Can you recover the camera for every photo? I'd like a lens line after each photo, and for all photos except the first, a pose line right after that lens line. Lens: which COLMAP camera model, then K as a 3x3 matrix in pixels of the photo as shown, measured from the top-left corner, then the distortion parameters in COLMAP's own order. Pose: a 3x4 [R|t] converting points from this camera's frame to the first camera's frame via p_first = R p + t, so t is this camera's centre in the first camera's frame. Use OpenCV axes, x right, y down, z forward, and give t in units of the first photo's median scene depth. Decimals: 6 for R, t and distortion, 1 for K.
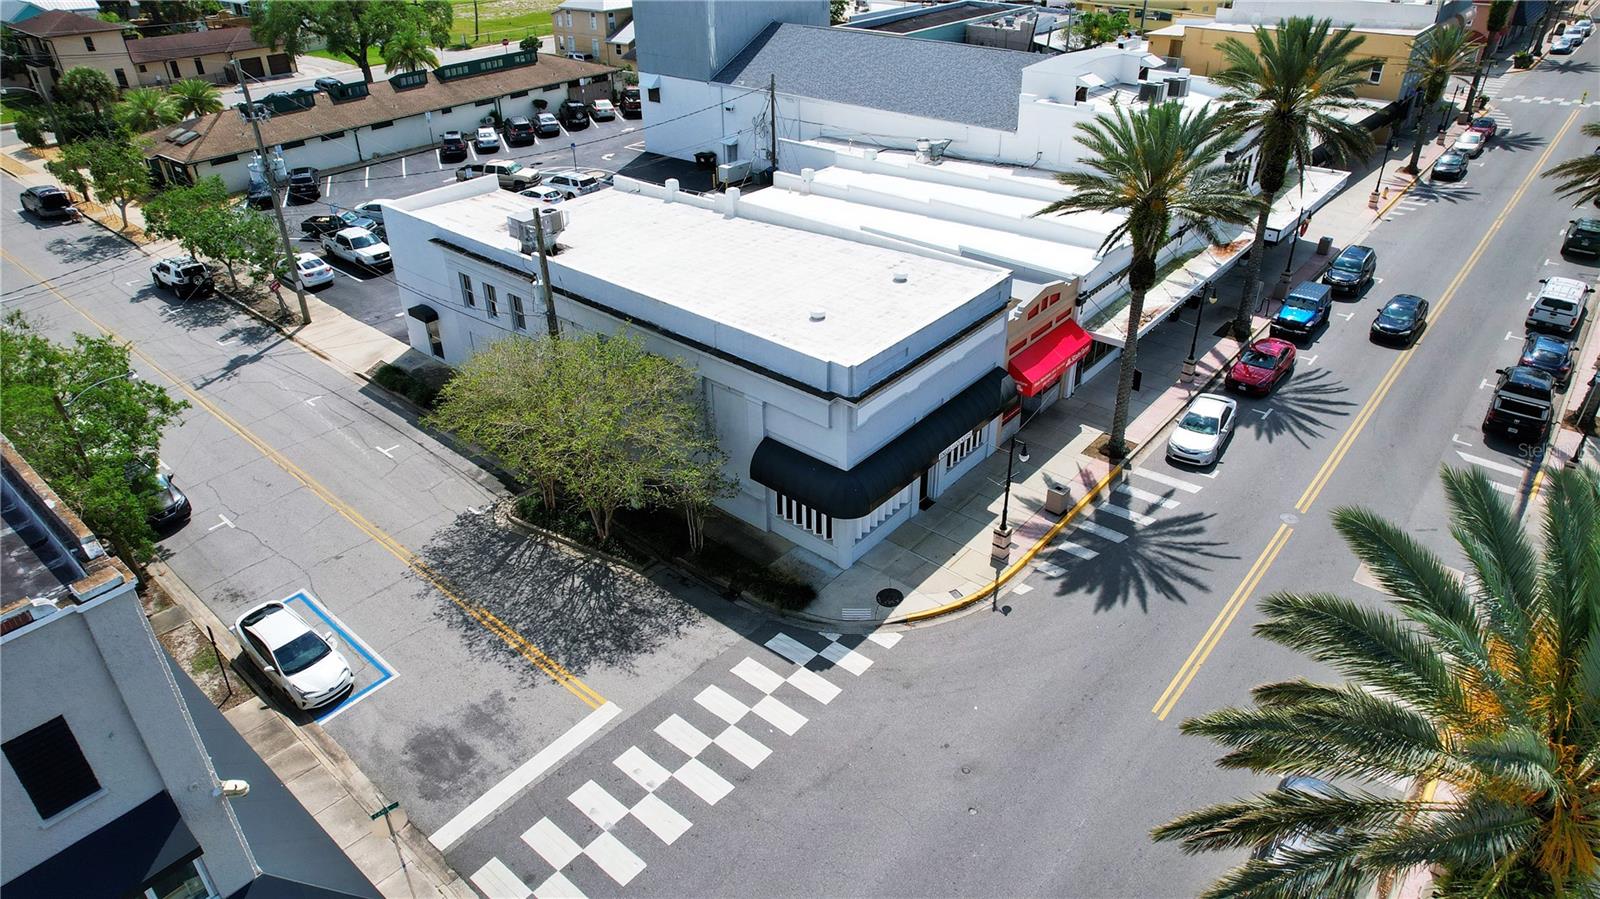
lens RADIAL K [[1020.6, 0, 796.1], [0, 1020.6, 454.7], [0, 0, 1]] dist [-0.075300, 0.067366]
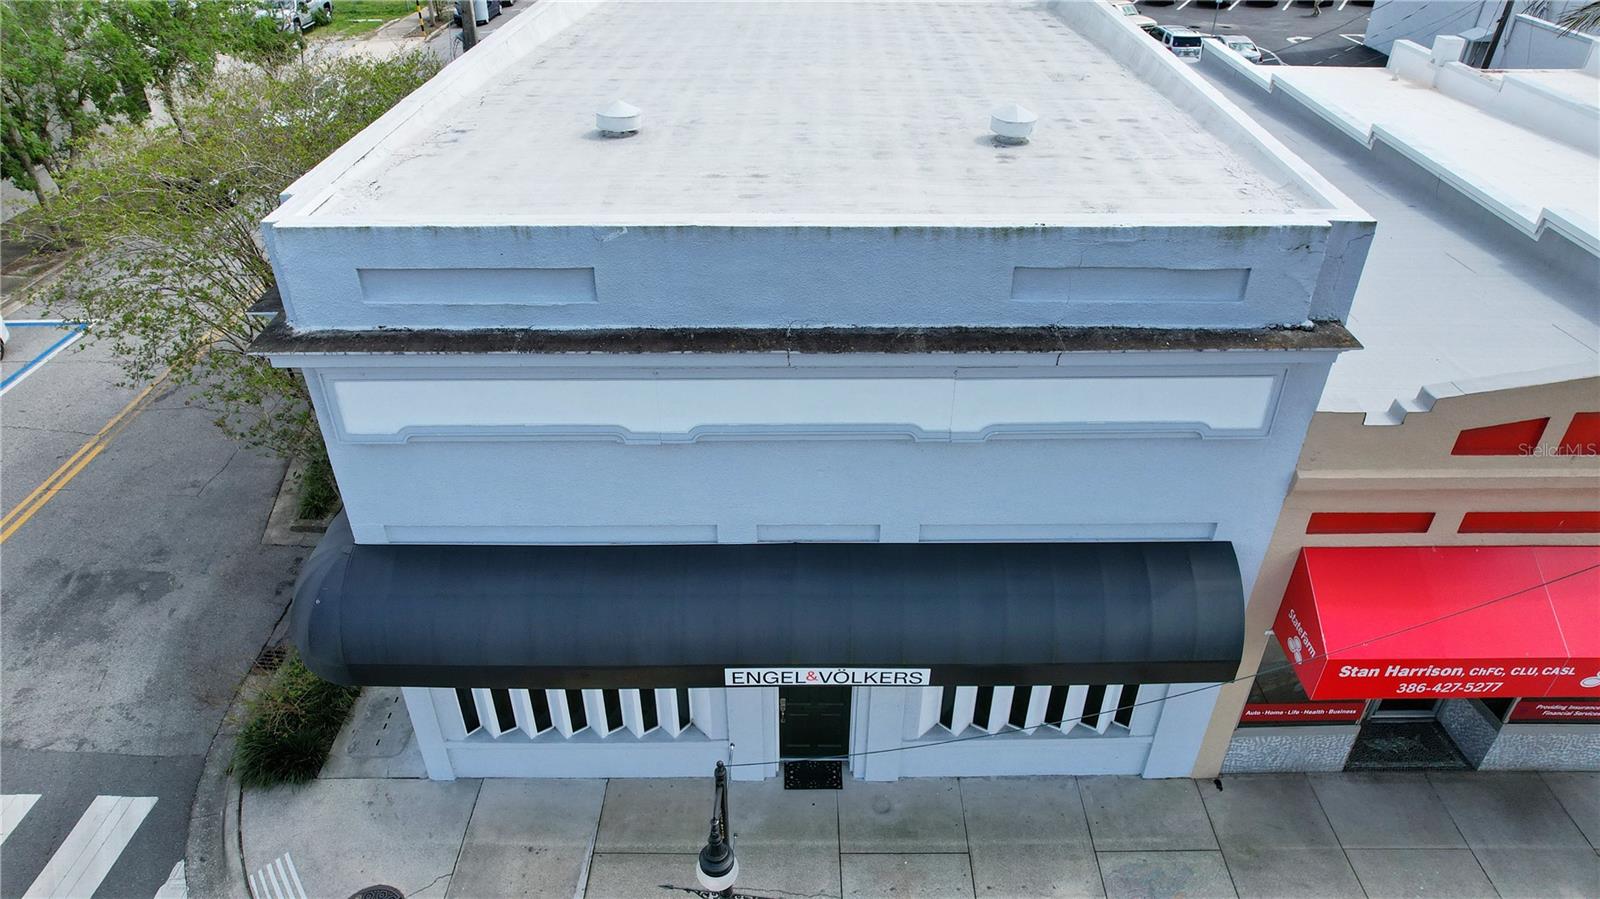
lens RADIAL K [[1020.6, 0, 796.1], [0, 1020.6, 454.7], [0, 0, 1]] dist [-0.075300, 0.067366]
pose [[0.640866, 0.442066, -0.627589, 0.317721], [-0.407308, 0.888789, 0.210128, -0.131216], [0.650685, 0.120958, 0.749652, 0.771953]]
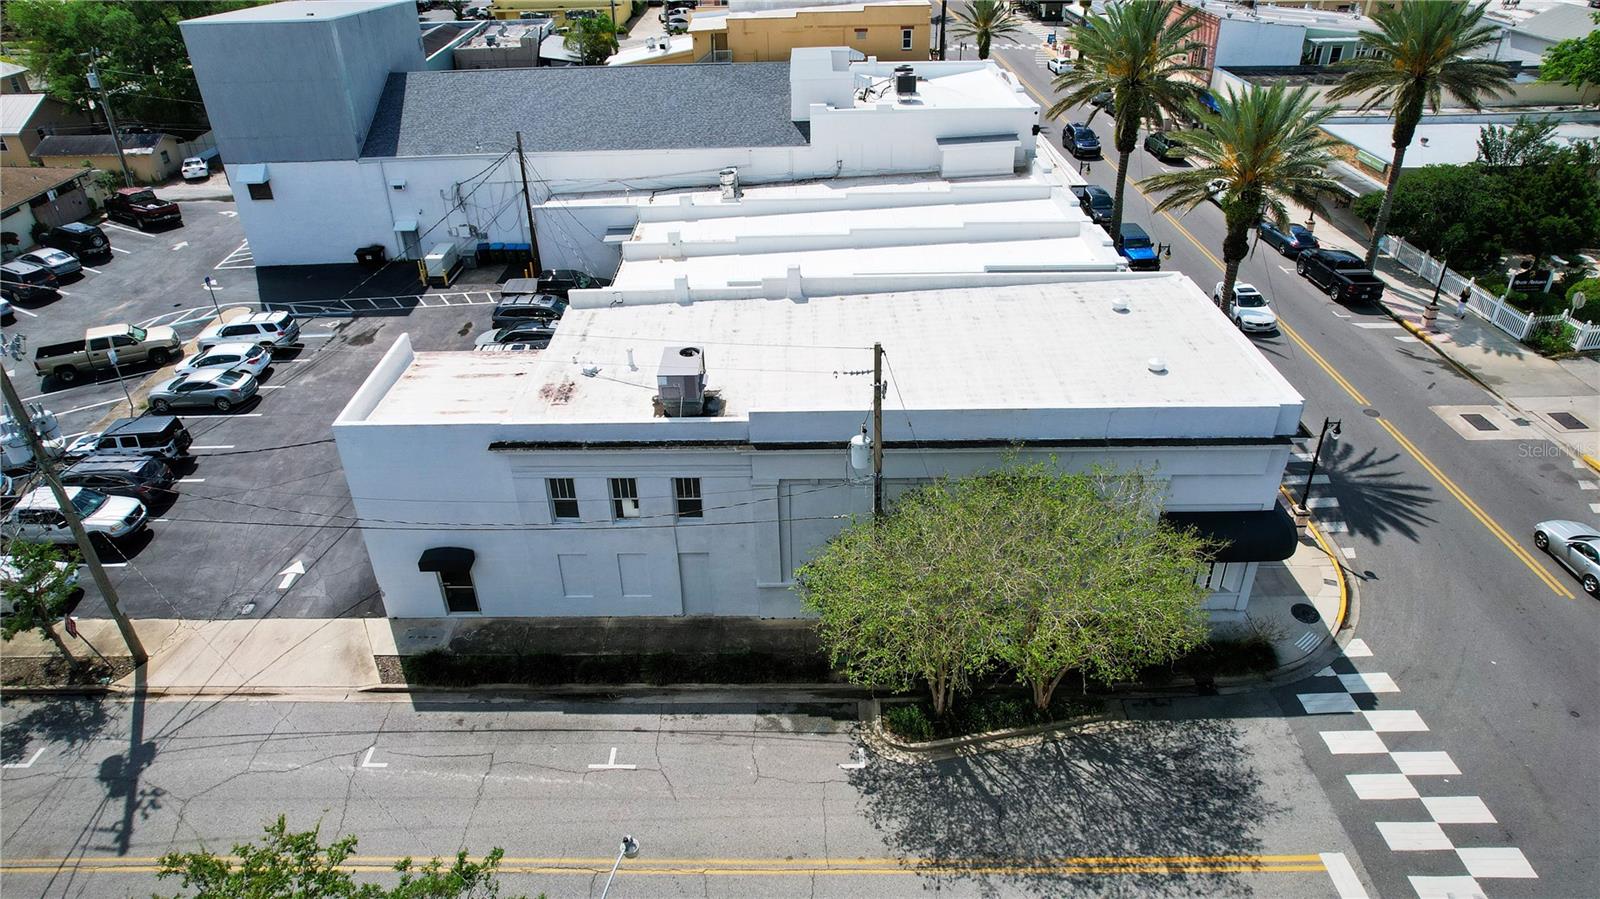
lens RADIAL K [[1020.6, 0, 796.1], [0, 1020.6, 454.7], [0, 0, 1]] dist [-0.075300, 0.067366]
pose [[0.752026, -0.344350, 0.562032, -0.736624], [0.344836, 0.932224, 0.109756, -0.267036], [-0.561734, 0.111269, 0.819801, 0.434906]]
